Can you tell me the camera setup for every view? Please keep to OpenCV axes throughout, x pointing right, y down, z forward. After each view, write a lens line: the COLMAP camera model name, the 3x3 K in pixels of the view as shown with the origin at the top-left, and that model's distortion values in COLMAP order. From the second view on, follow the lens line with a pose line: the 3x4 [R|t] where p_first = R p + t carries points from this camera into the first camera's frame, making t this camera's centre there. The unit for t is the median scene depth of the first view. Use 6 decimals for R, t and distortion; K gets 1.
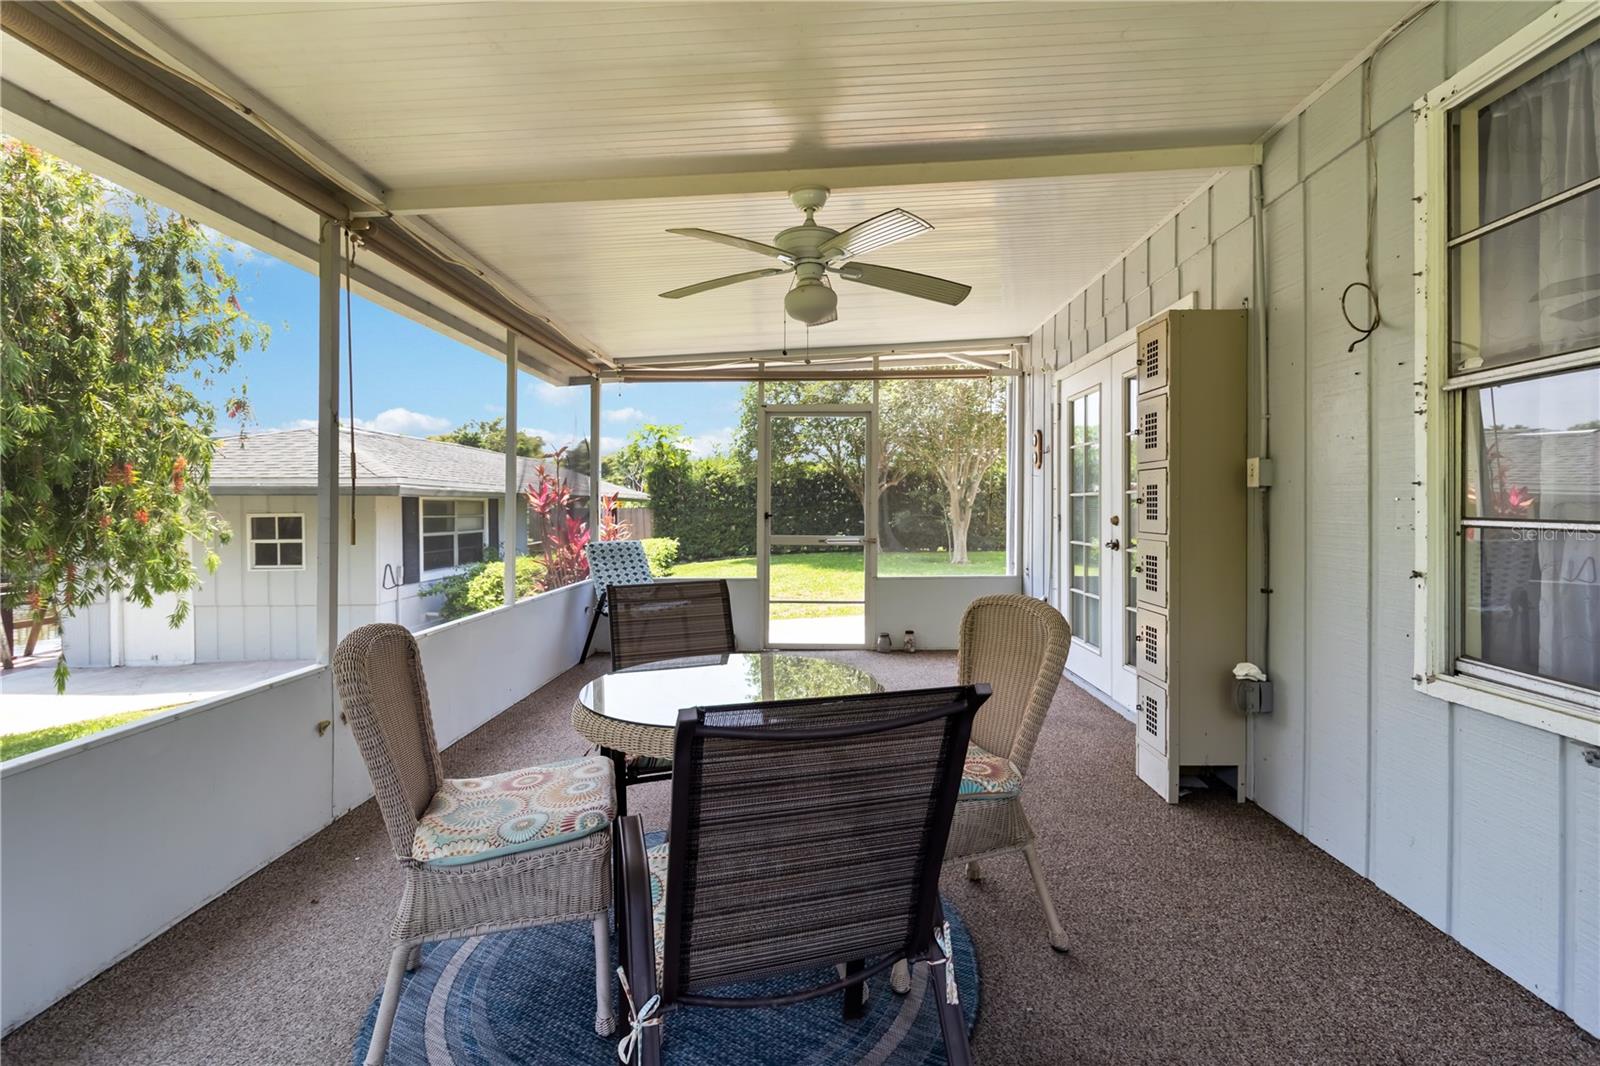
lens RADIAL K [[744.6, 0, 805.3], [0, 744.6, 510.4], [0, 0, 1]] dist [0.002912, -0.000143]
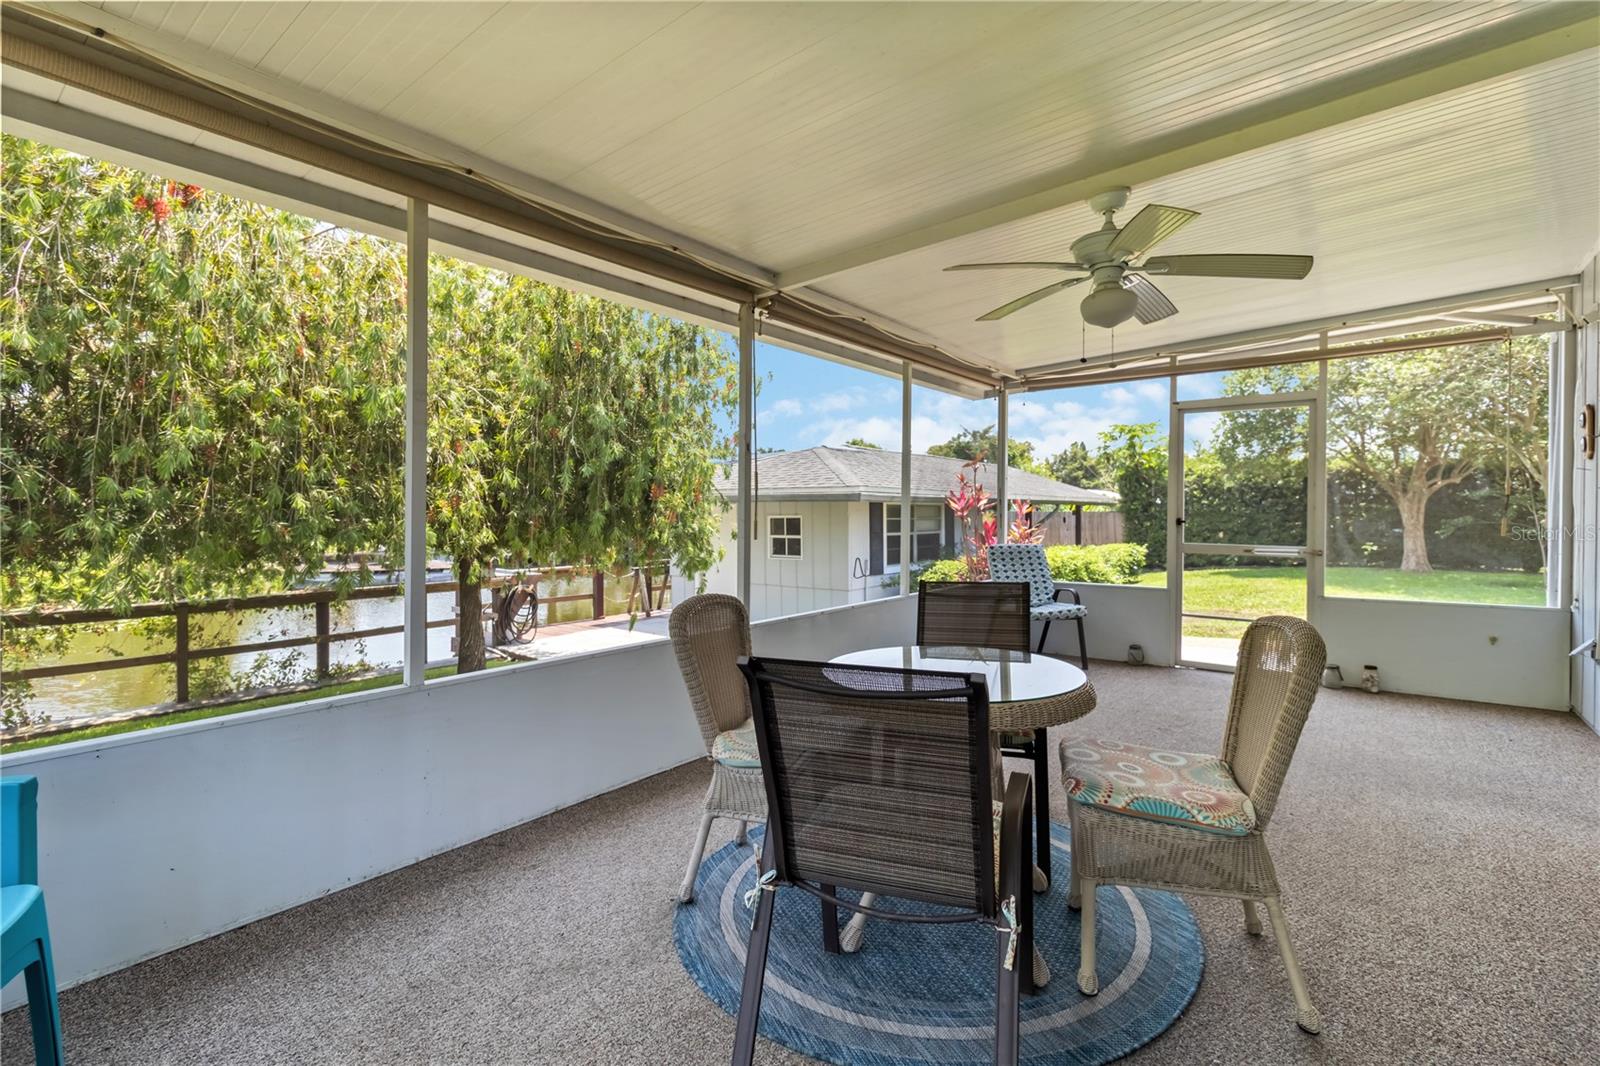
lens RADIAL K [[744.6, 0, 810.2], [0, 744.6, 513.7], [0, 0, 1]] dist [0.002912, -0.000143]
pose [[0.799217, 0.005318, -0.601019, 0.163941], [-0.005047, 0.999985, 0.002137, -0.002653], [0.601022, 0.001325, 0.799232, -0.014743]]
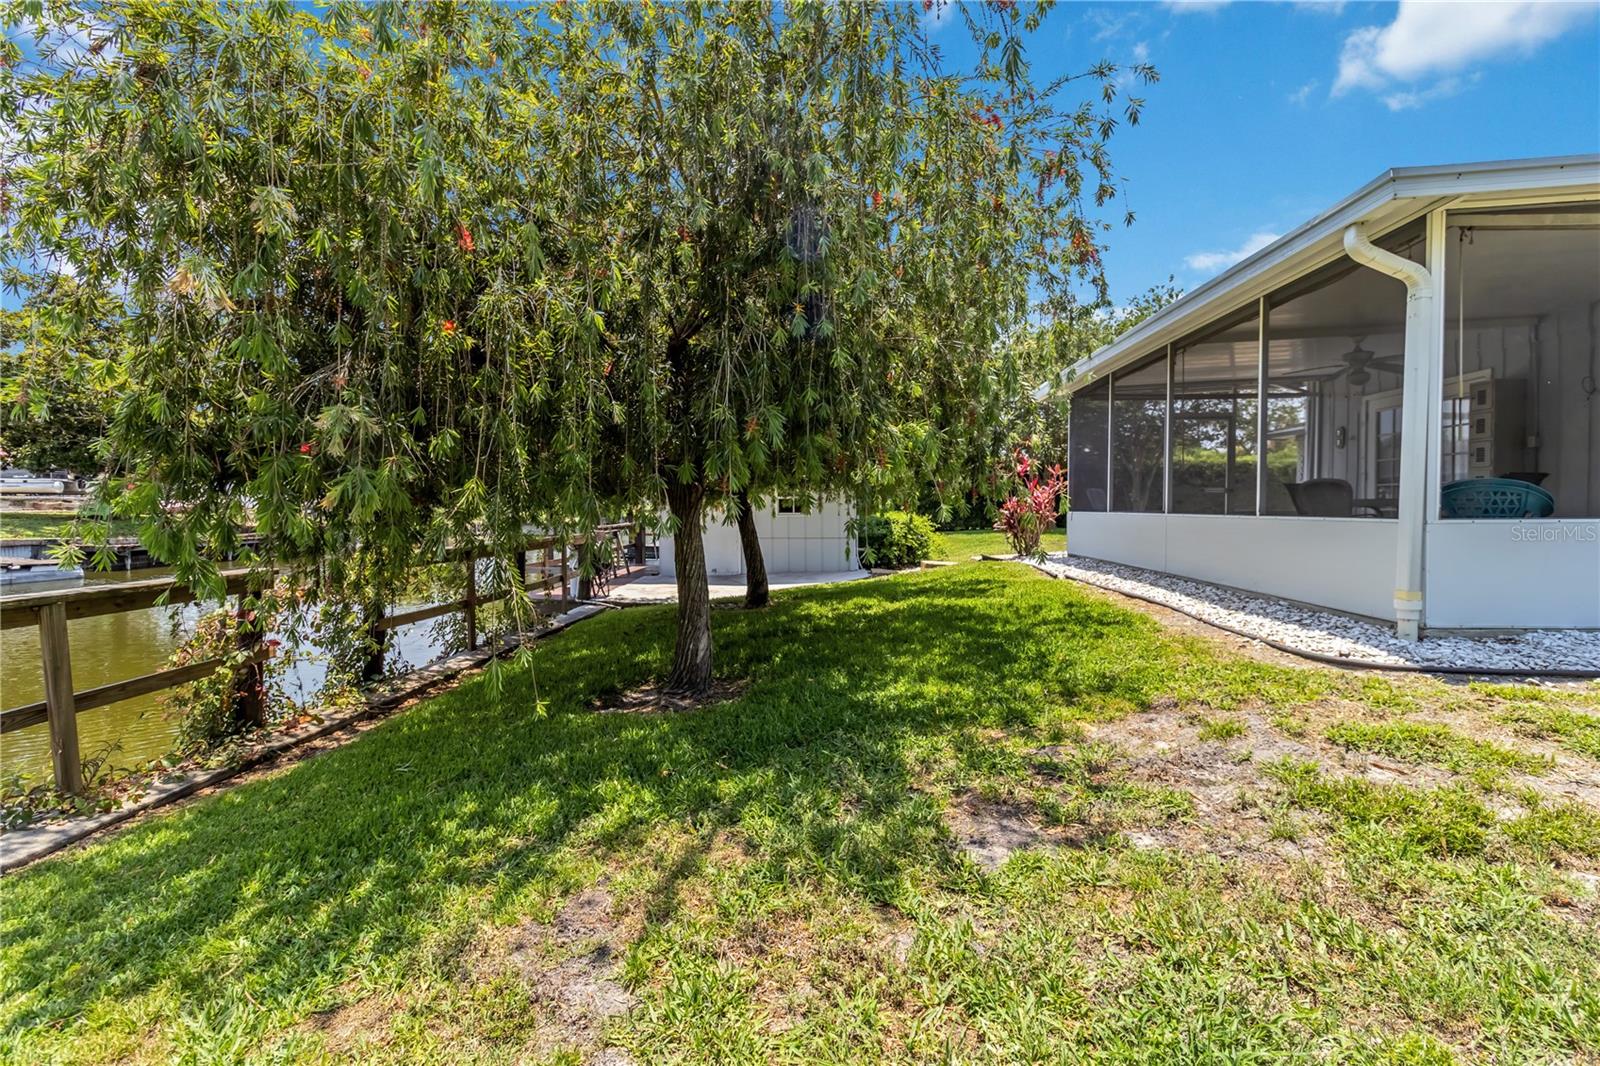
lens RADIAL K [[744.6, 0, 804.4], [0, 744.6, 518.6], [0, 0, 1]] dist [0.002912, -0.000143]
pose [[0.999745, 0.009303, -0.020556, -1.051330], [-0.009067, 0.999892, 0.011537, 0.117586], [0.020661, -0.011348, 0.999722, -0.935039]]
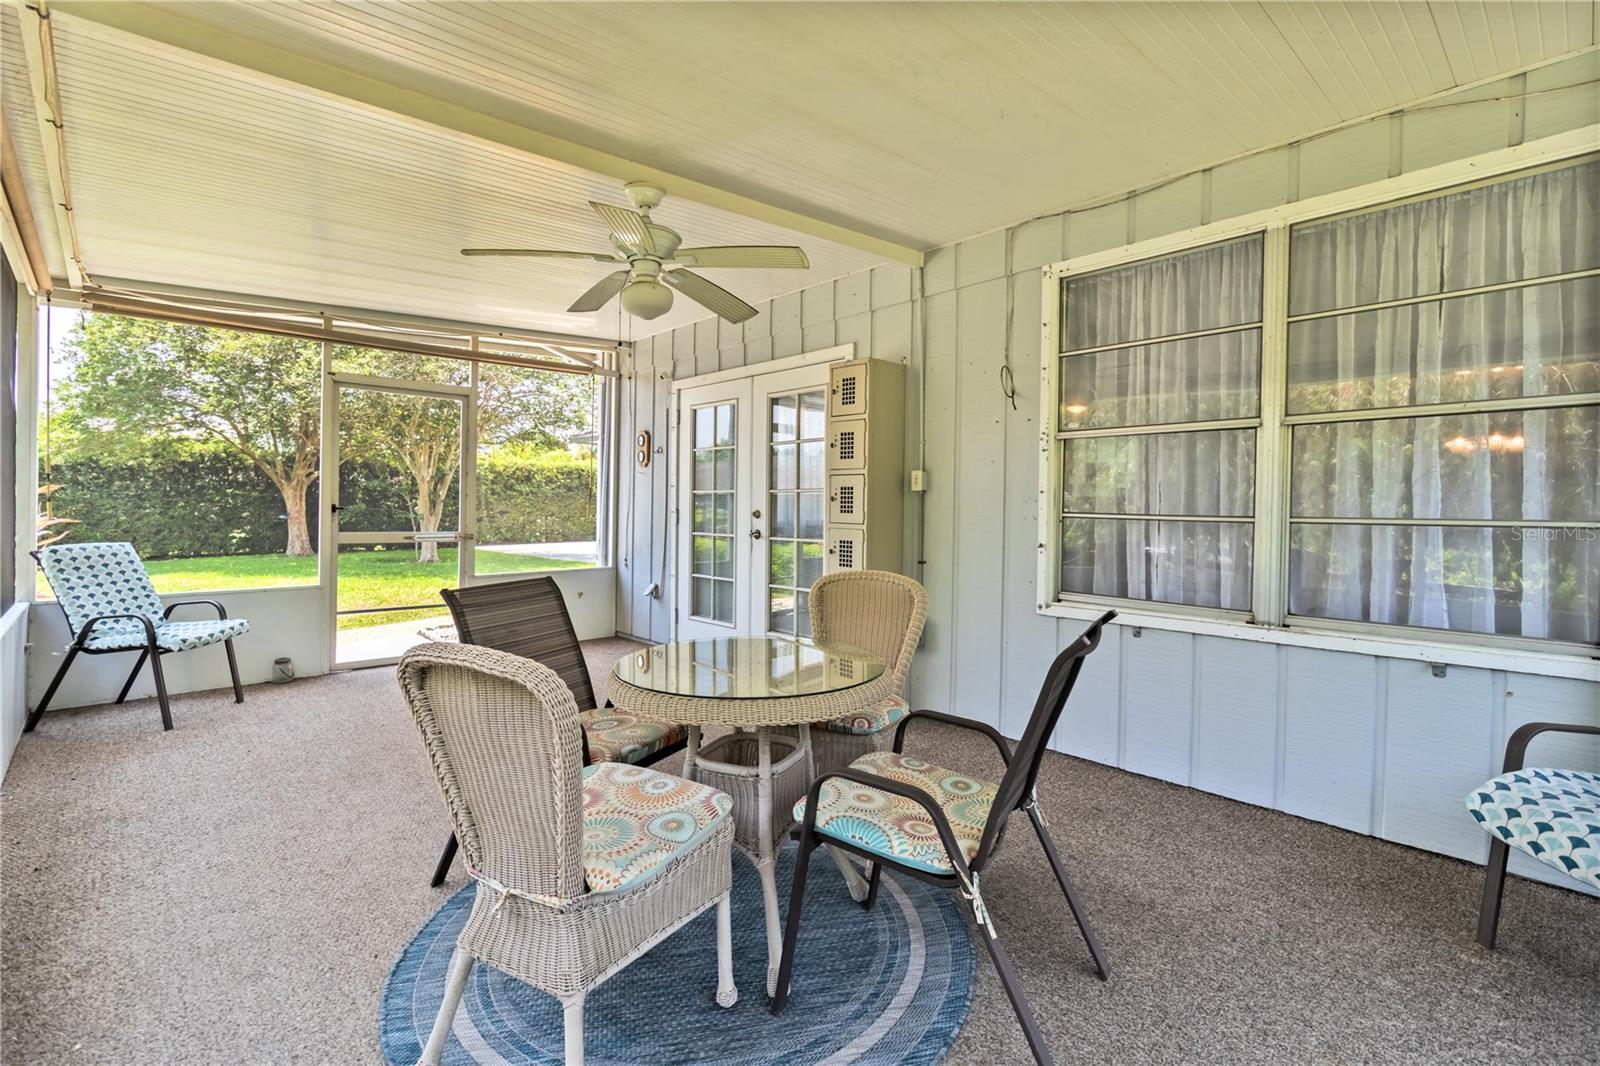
lens RADIAL K [[744.6, 0, 807.8], [0, 744.6, 517.3], [0, 0, 1]] dist [0.002912, -0.000143]
pose [[0.715152, -0.000483, 0.698968, -0.300975], [-0.010170, 0.999887, 0.011096, 0.003375], [-0.698894, -0.015044, 0.715067, 0.063417]]
